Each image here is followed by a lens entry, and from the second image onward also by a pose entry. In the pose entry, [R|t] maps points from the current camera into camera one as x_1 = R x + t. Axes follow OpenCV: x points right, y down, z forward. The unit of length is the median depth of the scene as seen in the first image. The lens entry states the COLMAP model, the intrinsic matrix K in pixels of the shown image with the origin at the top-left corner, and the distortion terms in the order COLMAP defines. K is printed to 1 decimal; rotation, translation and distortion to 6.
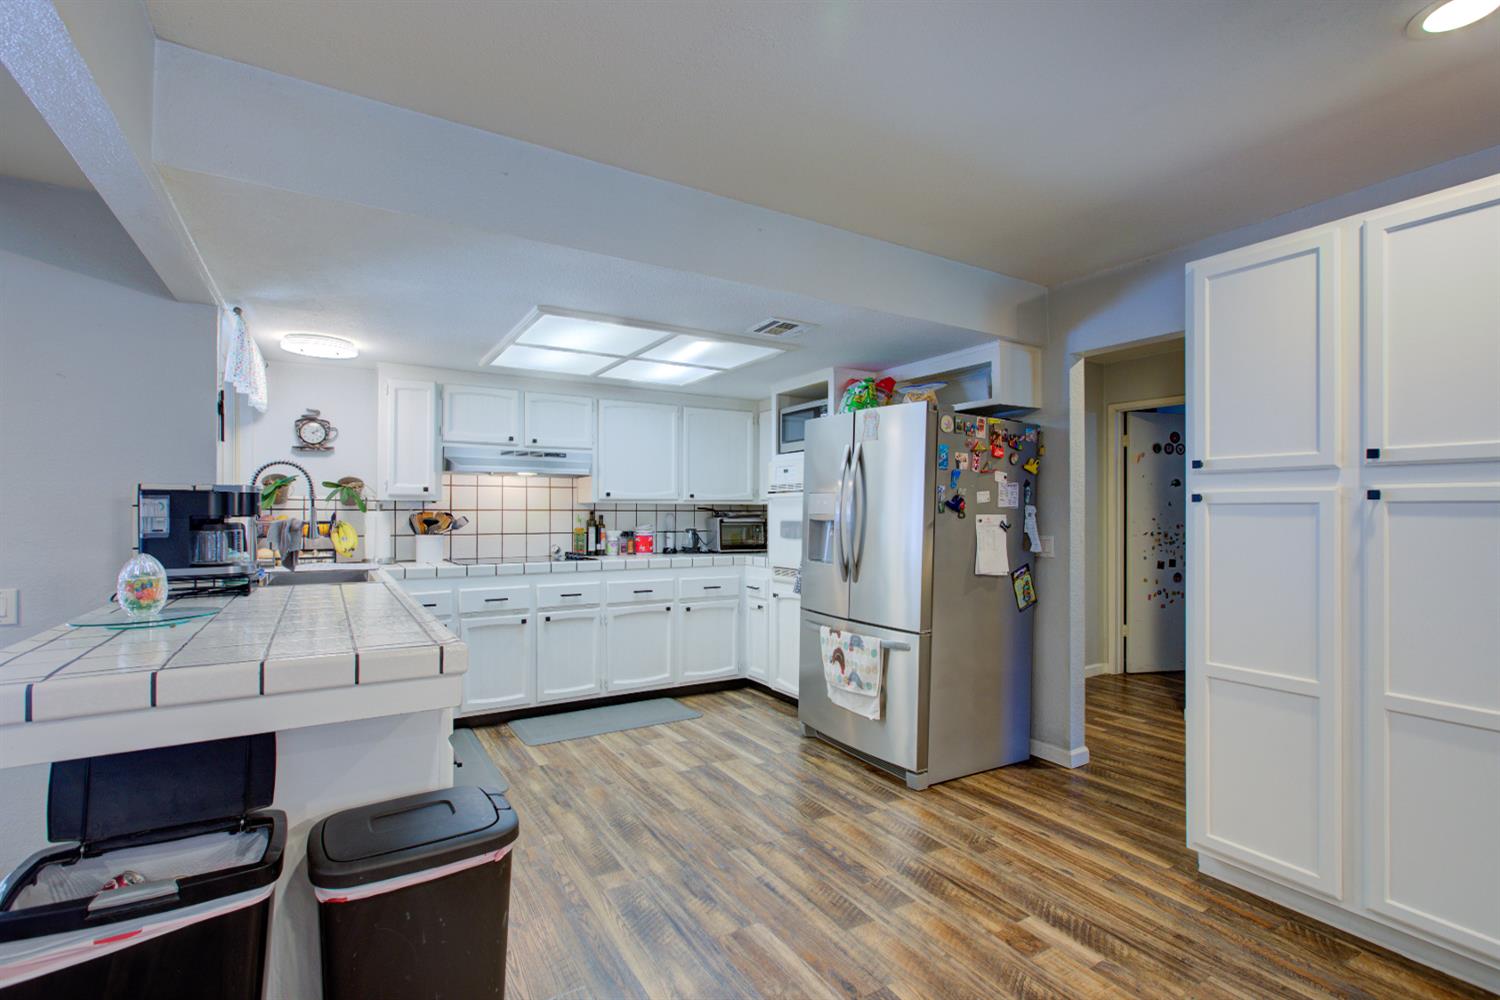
lens RADIAL K [[686.6, 0, 760.3], [0, 686.6, 507.4], [0, 0, 1]] dist [-0.003127, -0.000571]
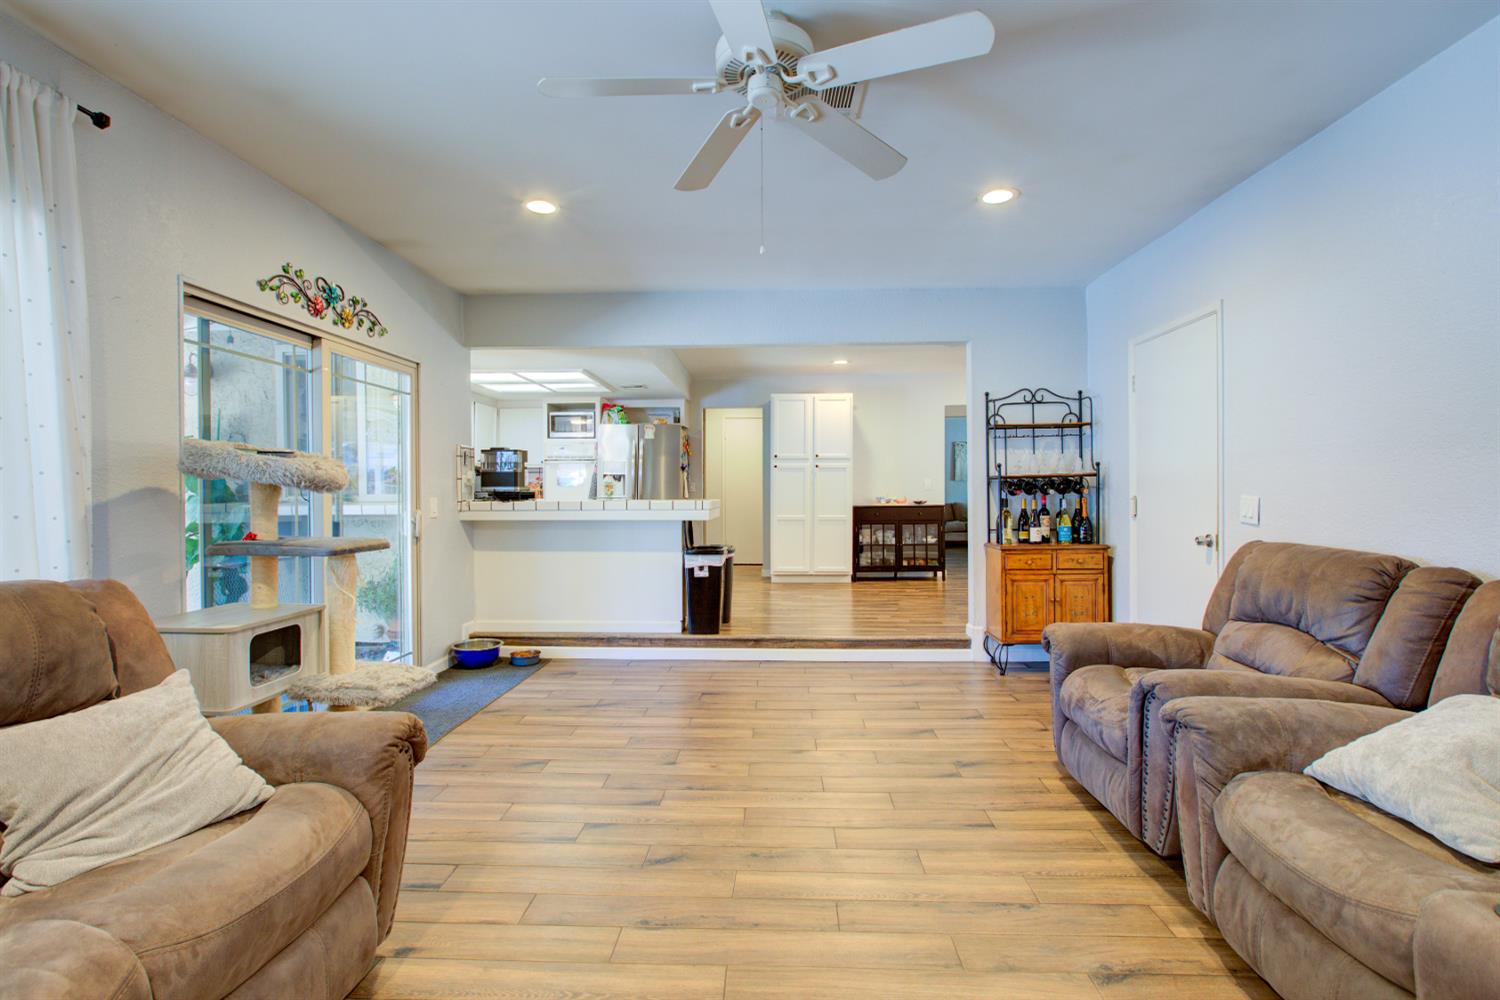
lens RADIAL K [[724.0, 0, 750.0], [0, 724.0, 500.0], [0, 0, 1]] dist [0.000567, 0.000164]
pose [[0.555440, -0.011502, 0.831477, -1.558350], [-0.002068, 0.999882, 0.015214, 0.063004], [-0.831554, -0.010170, 0.555350, -0.558849]]
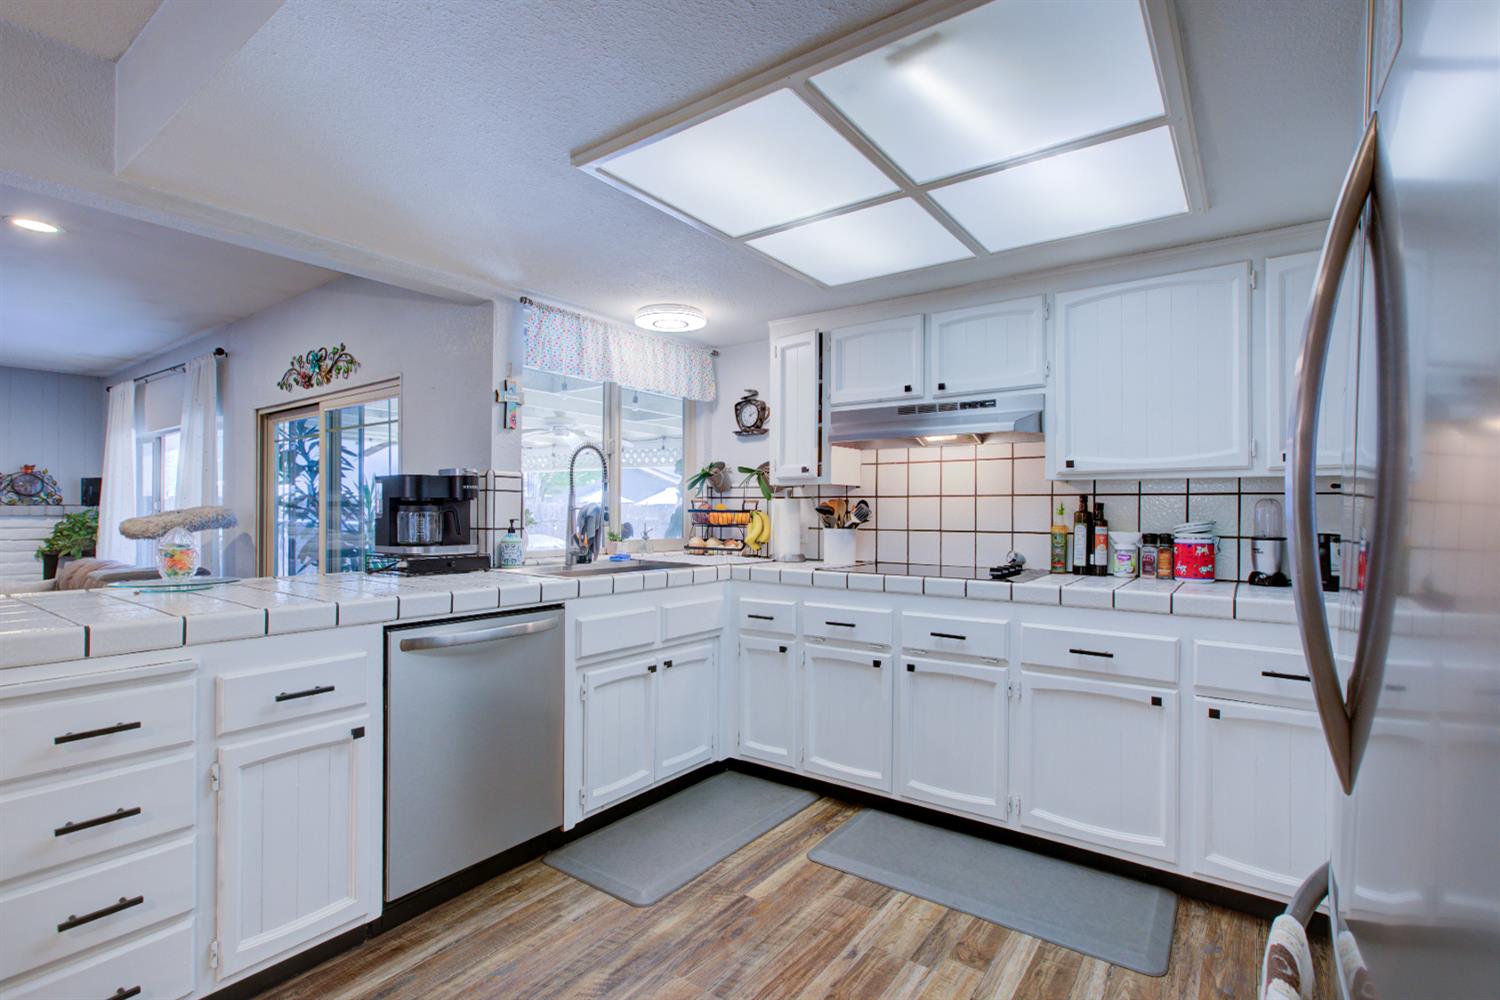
lens RADIAL K [[704.0, 0, 731.4], [0, 704.0, 509.6], [0, 0, 1]] dist [-0.001668, 0.000051]
pose [[0.369638, -0.000550, -0.929176, 0.267483], [0.003766, 0.999992, 0.000906, 0.021468], [0.929168, -0.003834, 0.369637, 0.733197]]
